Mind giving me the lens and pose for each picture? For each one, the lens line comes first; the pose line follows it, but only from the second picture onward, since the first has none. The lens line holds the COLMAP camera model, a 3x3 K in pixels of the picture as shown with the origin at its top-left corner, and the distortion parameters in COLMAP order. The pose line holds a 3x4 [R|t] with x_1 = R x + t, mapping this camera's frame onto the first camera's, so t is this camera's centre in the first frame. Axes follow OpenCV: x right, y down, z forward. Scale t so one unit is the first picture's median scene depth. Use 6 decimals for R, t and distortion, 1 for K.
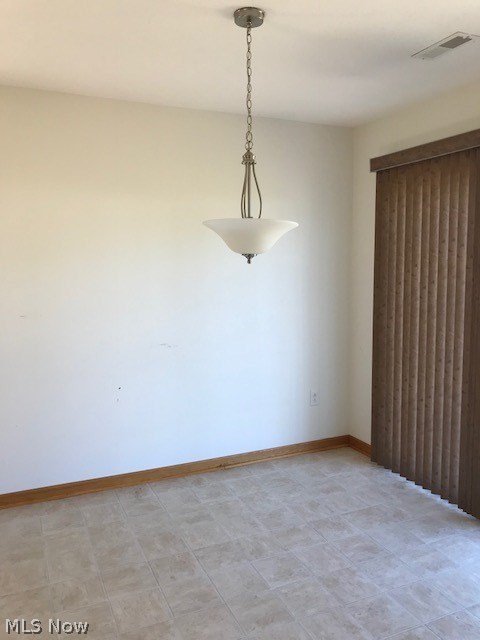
lens RADIAL K [[525.8, 0, 238.6], [0, 525.8, 320.5], [0, 0, 1]] dist [0.052398, -0.071128]
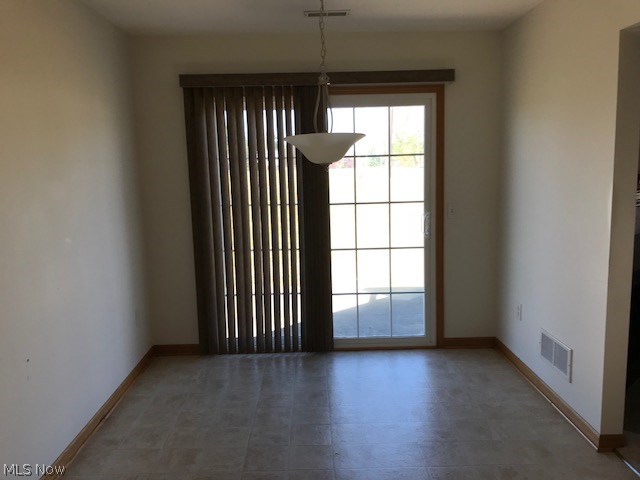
lens RADIAL K [[525.8, 0, 319.6], [0, 525.8, 238.5], [0, 0, 1]] dist [0.052398, -0.071128]
pose [[0.385567, -0.122846, 0.914465, -0.719843], [0.120368, 0.989324, 0.082151, -0.037304], [-0.914795, 0.078398, 0.396238, 0.384308]]
